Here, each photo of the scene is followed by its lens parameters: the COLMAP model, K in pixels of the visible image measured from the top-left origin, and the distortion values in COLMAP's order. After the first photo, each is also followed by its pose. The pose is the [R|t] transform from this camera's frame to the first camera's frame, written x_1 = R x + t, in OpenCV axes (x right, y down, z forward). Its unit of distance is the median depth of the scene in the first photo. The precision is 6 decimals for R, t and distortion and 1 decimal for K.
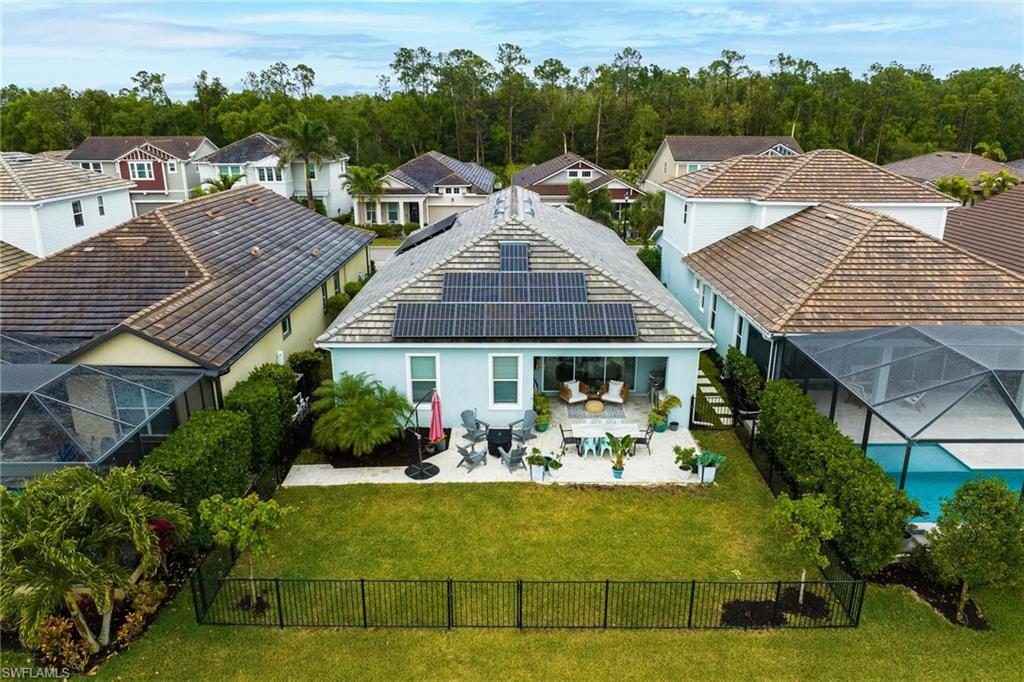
lens RADIAL K [[702.8, 0, 512.0], [0, 702.8, 341.0], [0, 0, 1]] dist [-0.019138, 0.004561]
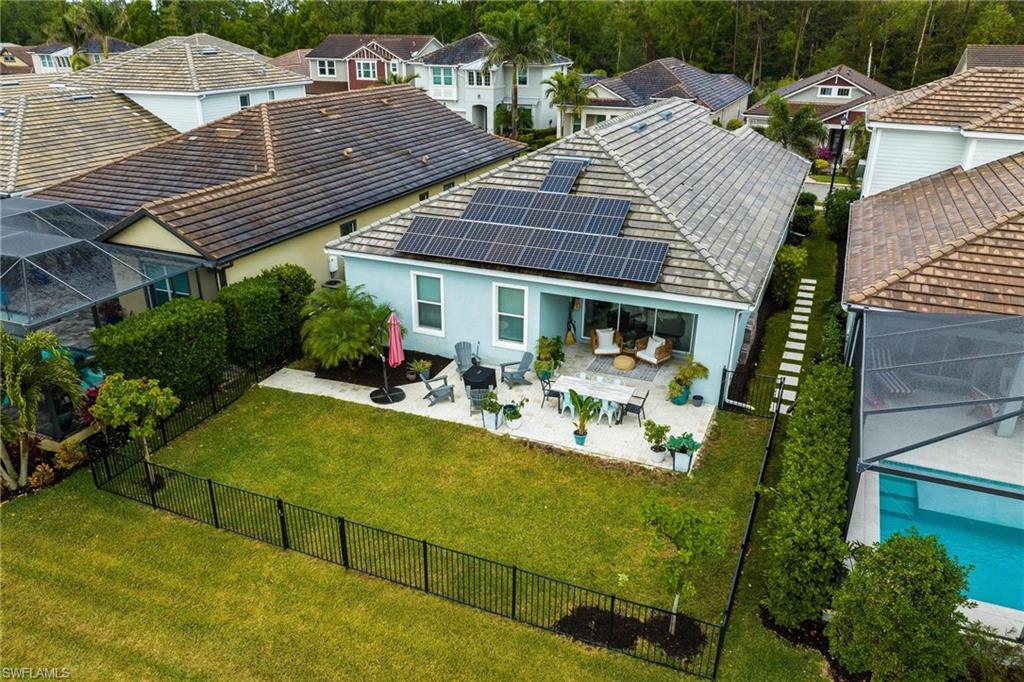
lens RADIAL K [[763.2, 0, 511.7], [0, 763.2, 370.7], [0, 0, 1]] dist [-0.016748, -0.007455]
pose [[0.921286, 0.166801, -0.351298, 0.337894], [-0.123093, 0.981974, 0.143440, -0.013071], [0.368892, -0.088907, 0.925211, 0.106842]]
